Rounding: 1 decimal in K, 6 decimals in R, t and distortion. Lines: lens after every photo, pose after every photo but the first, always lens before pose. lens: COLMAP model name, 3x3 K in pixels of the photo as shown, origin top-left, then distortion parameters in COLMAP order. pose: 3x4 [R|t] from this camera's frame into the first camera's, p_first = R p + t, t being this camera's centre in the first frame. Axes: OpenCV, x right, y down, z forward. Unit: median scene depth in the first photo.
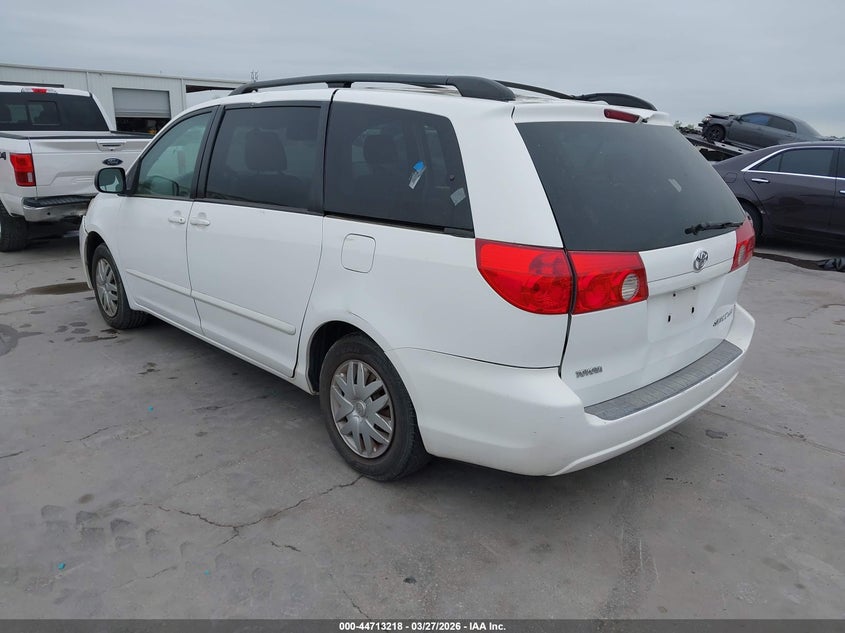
lens RADIAL K [[704.8, 0, 421.2], [0, 704.8, 319.5], [0, 0, 1]] dist [0.012163, 0.006987]
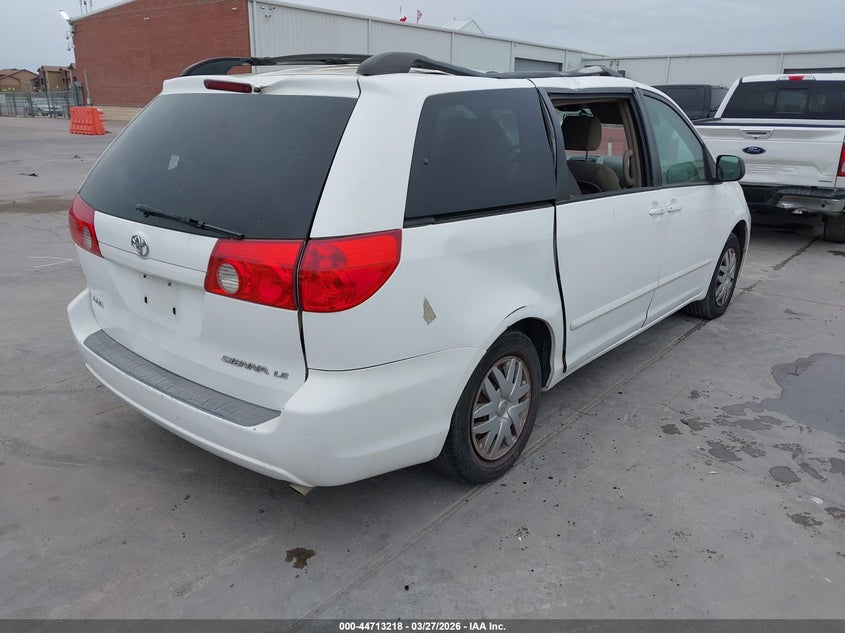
lens RADIAL K [[704.8, 0, 418.6], [0, 704.8, 315.6], [0, 0, 1]] dist [0.012163, 0.006987]
pose [[0.046365, 0.267925, -0.962323, 1.094743], [-0.269481, 0.930997, 0.246220, -0.267214], [0.961889, 0.247912, 0.115366, 1.060526]]
